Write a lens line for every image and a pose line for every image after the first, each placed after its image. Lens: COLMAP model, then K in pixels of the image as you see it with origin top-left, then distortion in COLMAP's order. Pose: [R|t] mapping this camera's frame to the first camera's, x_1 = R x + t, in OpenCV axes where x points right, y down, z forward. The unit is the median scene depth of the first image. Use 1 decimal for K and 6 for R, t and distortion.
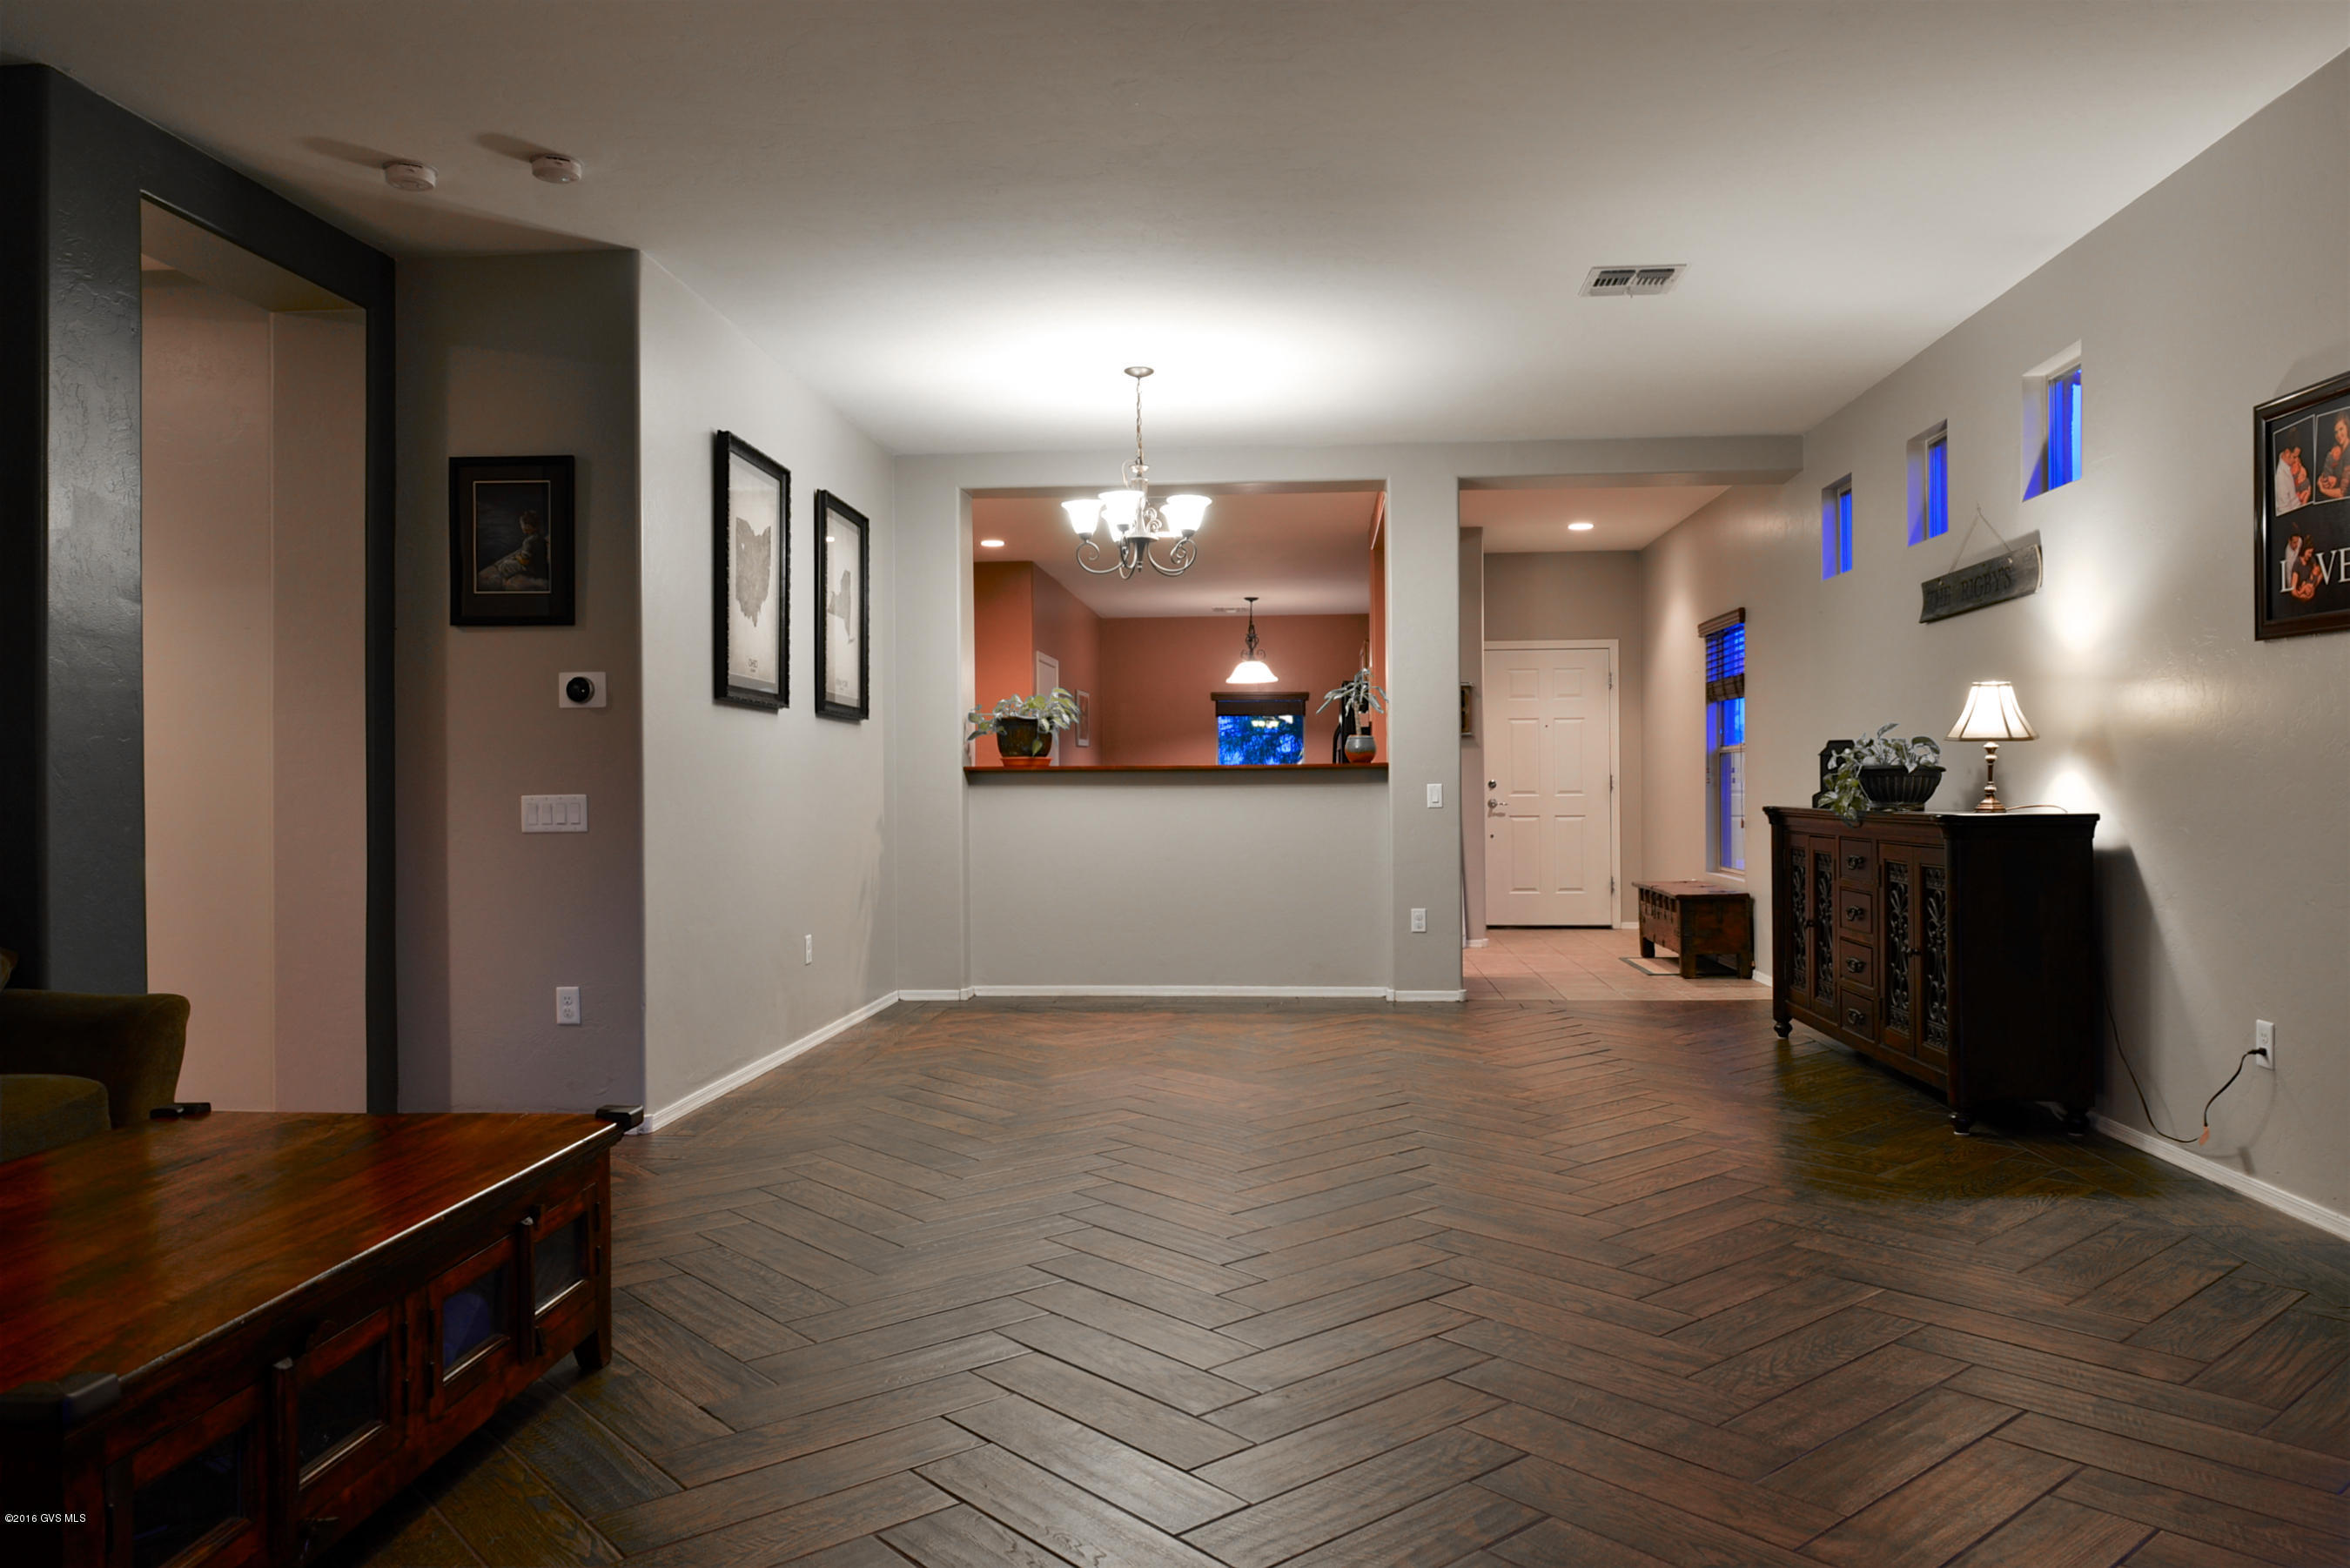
lens RADIAL K [[1648.7, 0, 1172.0], [0, 1648.7, 782.1], [0, 0, 1]] dist [0.000087, 0.000190]
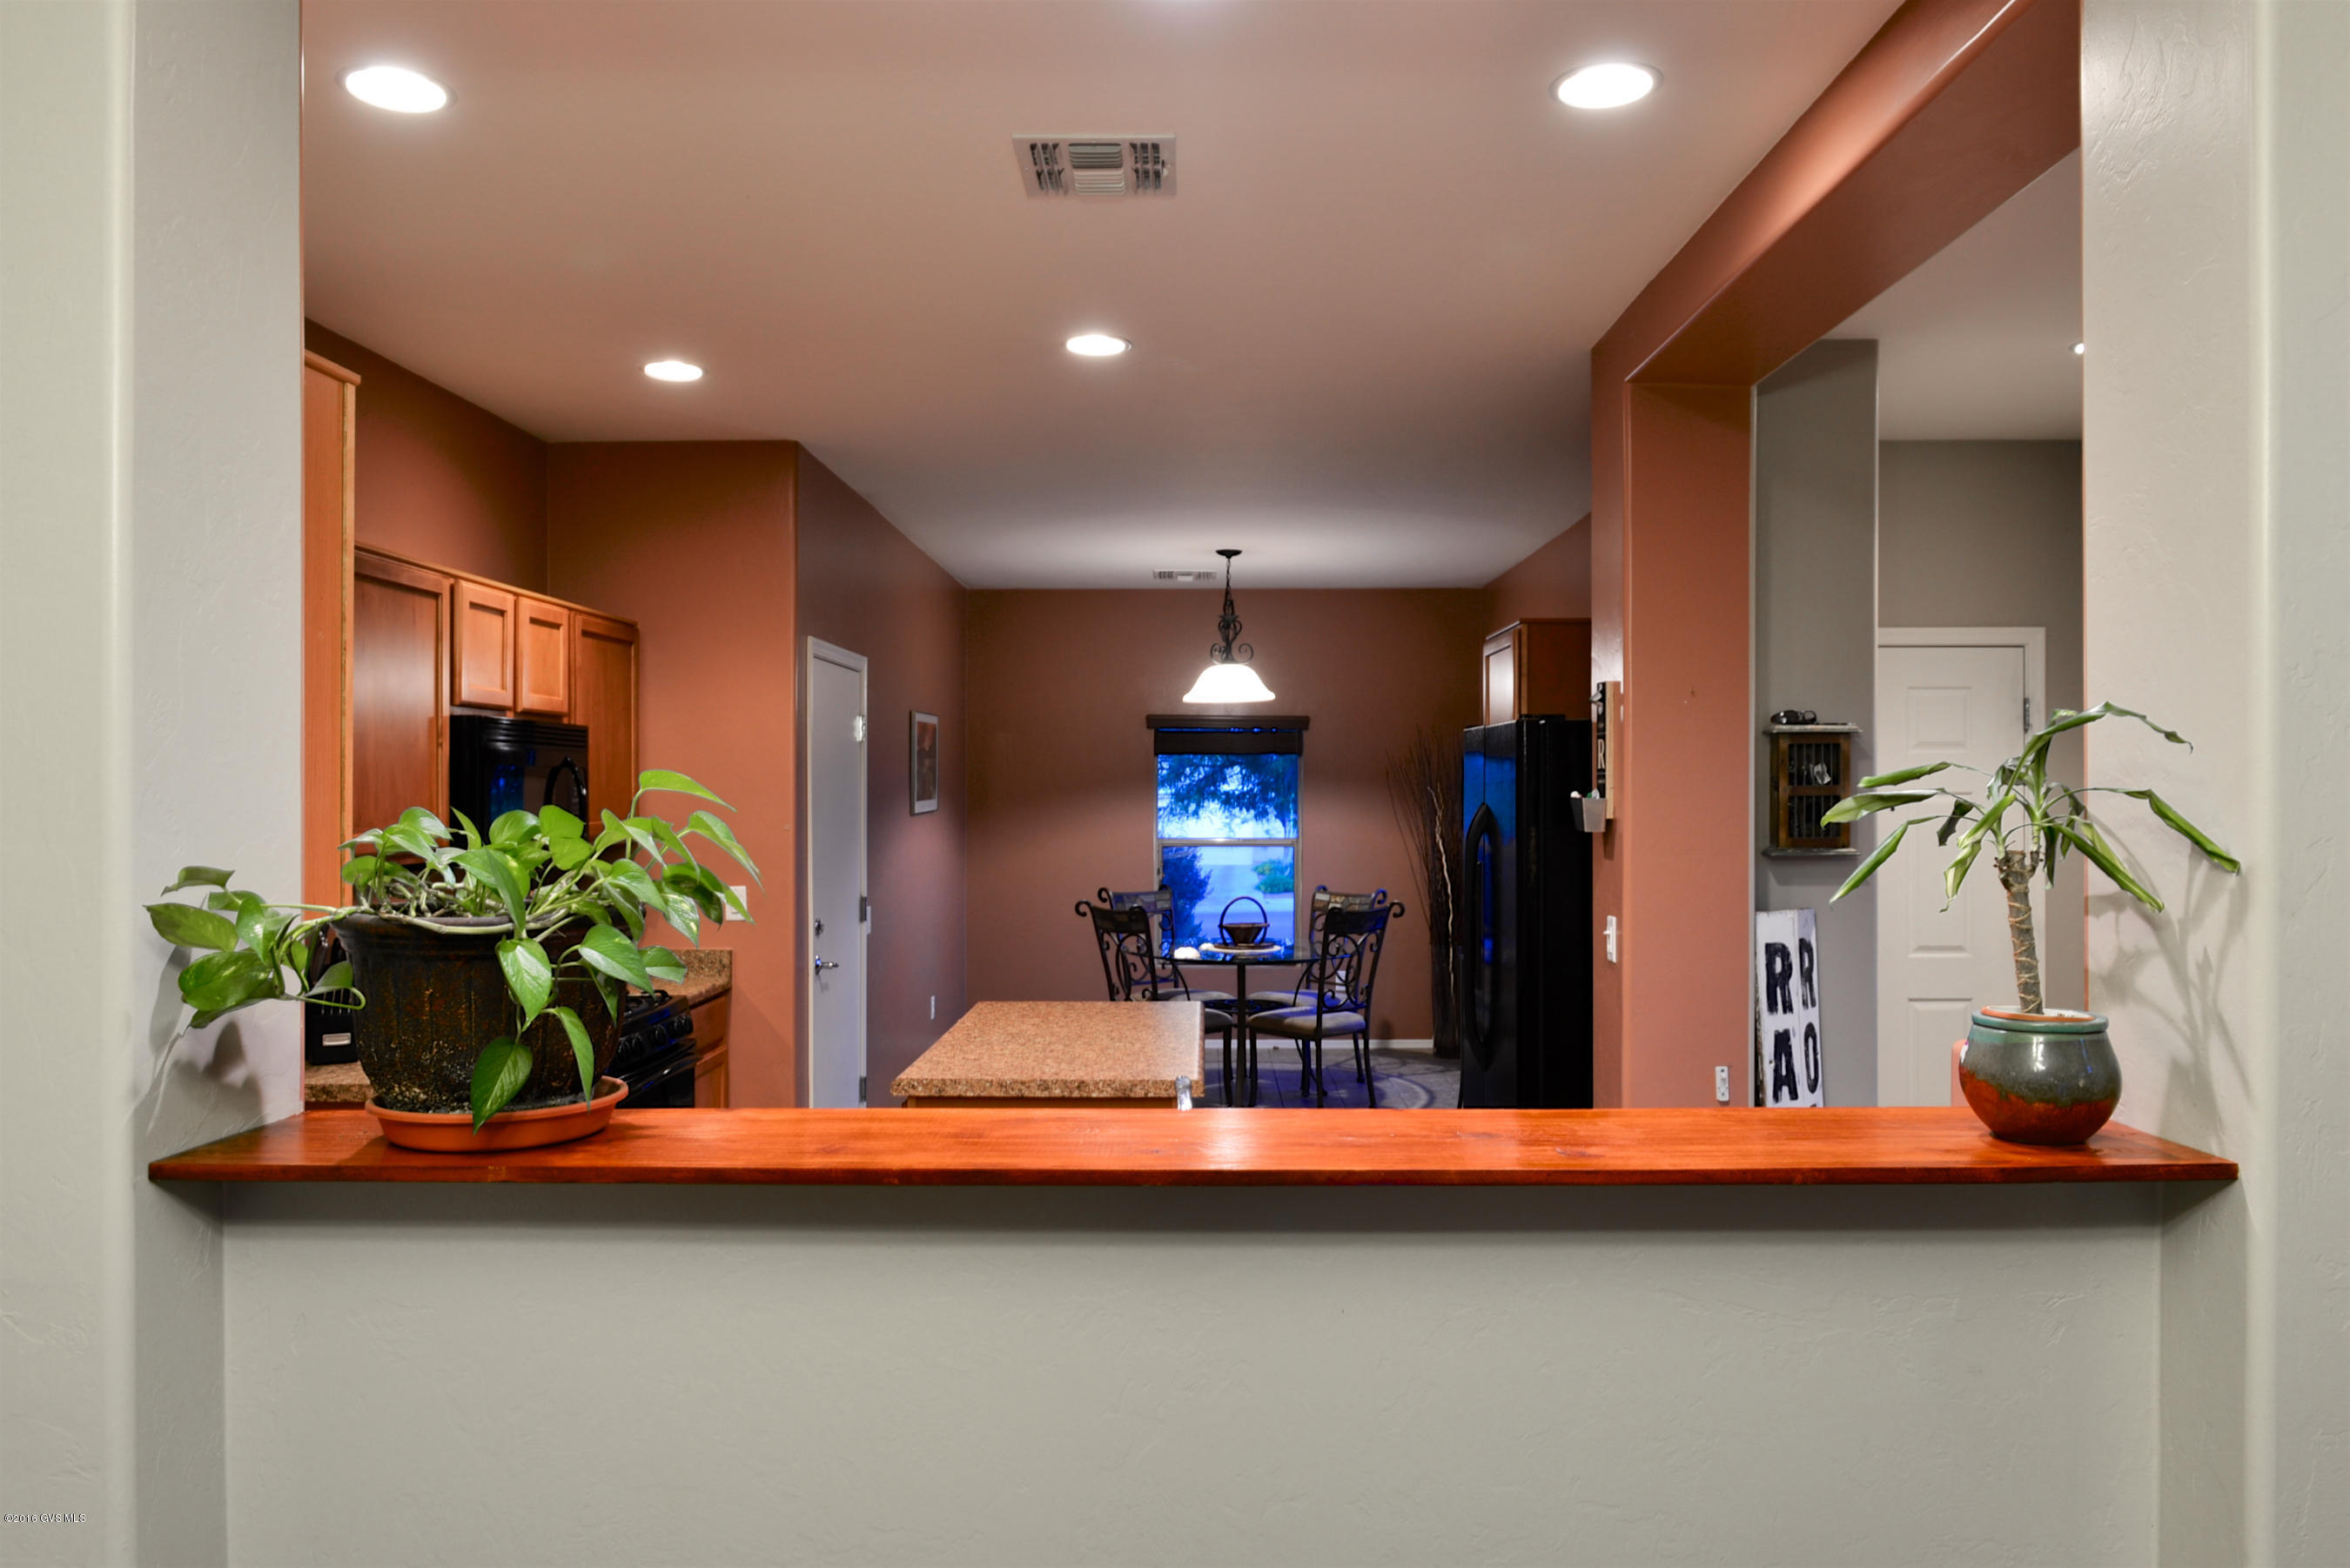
lens RADIAL K [[1648.7, 0, 1179.7], [0, 1648.7, 781.2], [0, 0, 1]] dist [0.000087, 0.000190]
pose [[0.997404, 0.007832, 0.071576, -0.008149], [-0.007642, 0.999967, -0.002928, -0.031591], [-0.071597, 0.002373, 0.997431, 0.439893]]
